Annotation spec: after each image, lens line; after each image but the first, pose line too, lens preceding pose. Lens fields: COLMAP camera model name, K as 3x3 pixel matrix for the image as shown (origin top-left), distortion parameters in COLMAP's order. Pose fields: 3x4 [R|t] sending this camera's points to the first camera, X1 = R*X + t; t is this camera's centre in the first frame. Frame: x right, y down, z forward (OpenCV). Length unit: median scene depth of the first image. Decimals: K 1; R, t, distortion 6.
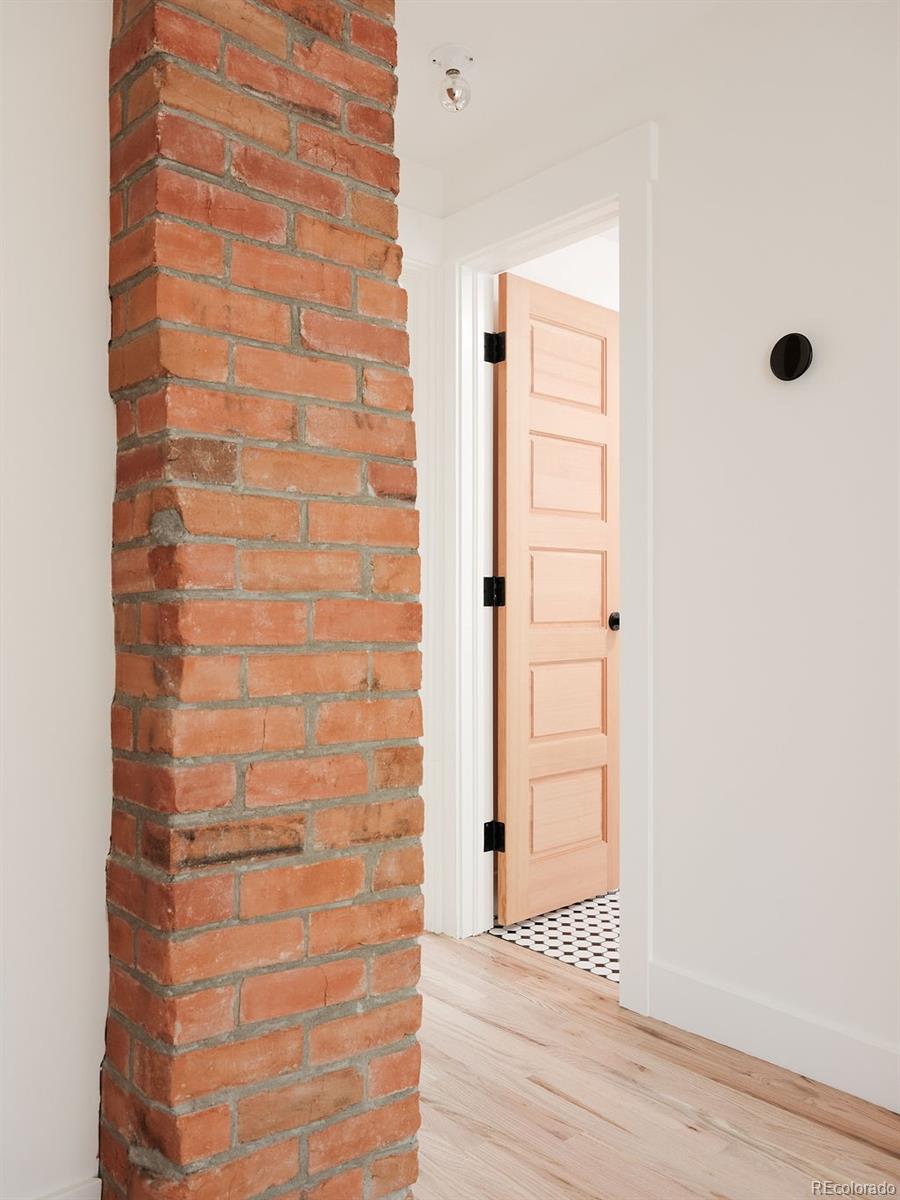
lens RADIAL K [[977.7, 0, 450.0], [0, 977.7, 600.0], [0, 0, 1]] dist [0.006953, 0.001206]
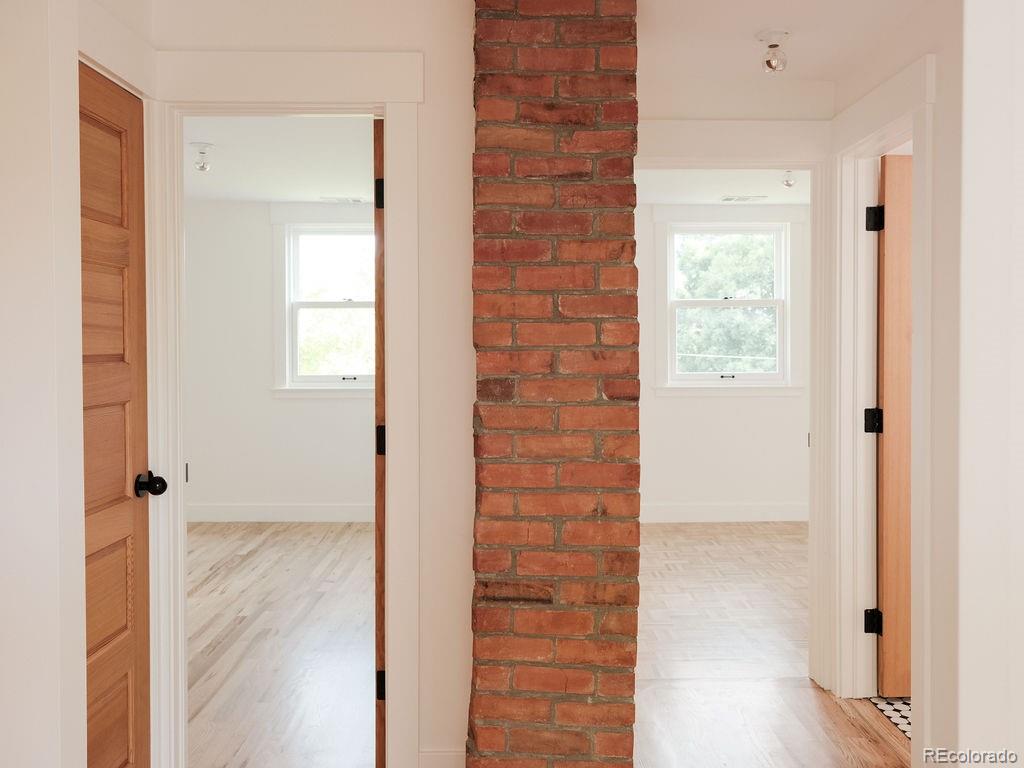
lens RADIAL K [[916.8, 0, 511.4], [0, 916.8, 365.1], [0, 0, 1]] dist [0.049084, -0.005820]
pose [[0.767644, 0.014486, -0.640712, 0.839475], [0.006839, 0.999502, 0.030793, -0.224772], [0.640840, -0.028020, 0.767163, -0.320240]]
